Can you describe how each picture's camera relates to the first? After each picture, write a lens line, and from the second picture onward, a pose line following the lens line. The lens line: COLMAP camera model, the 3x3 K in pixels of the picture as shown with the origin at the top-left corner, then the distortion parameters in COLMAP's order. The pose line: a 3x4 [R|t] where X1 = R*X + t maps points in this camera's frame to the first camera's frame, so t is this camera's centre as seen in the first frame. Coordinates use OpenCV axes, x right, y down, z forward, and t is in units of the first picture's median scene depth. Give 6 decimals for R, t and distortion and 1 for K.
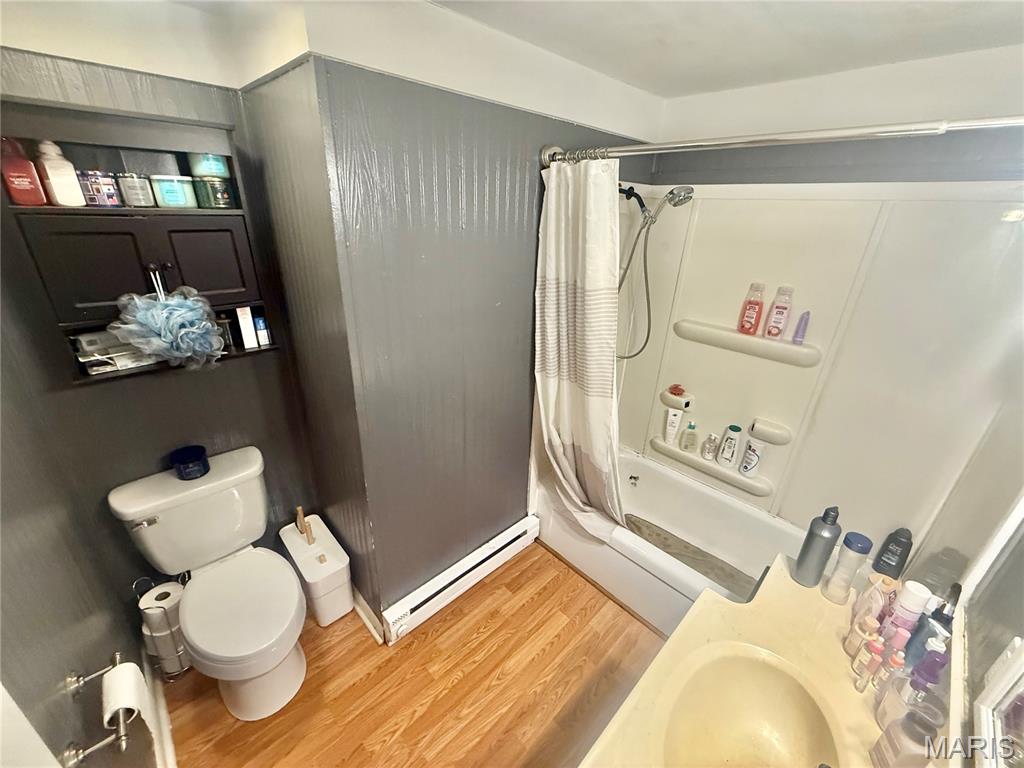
lens RADIAL K [[407.6, 0, 513.8], [0, 407.6, 385.3], [0, 0, 1]] dist [0.003875, -0.001156]
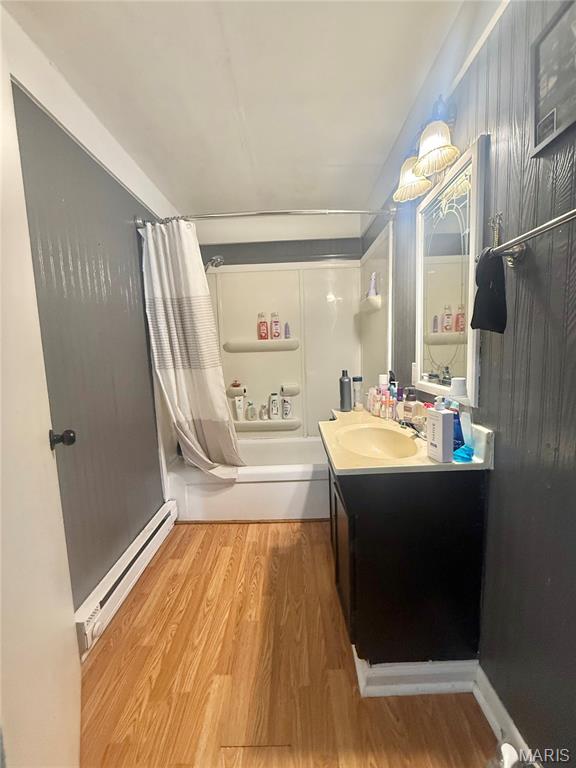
lens RADIAL K [[305.7, 0, 287.3], [0, 305.7, 382.9], [0, 0, 1]] dist [0.003875, -0.001156]
pose [[0.702770, -0.140384, 0.697428, -0.349412], [0.338669, 0.928144, -0.154439, 0.310035], [-0.625634, 0.344732, 0.699816, 0.041924]]
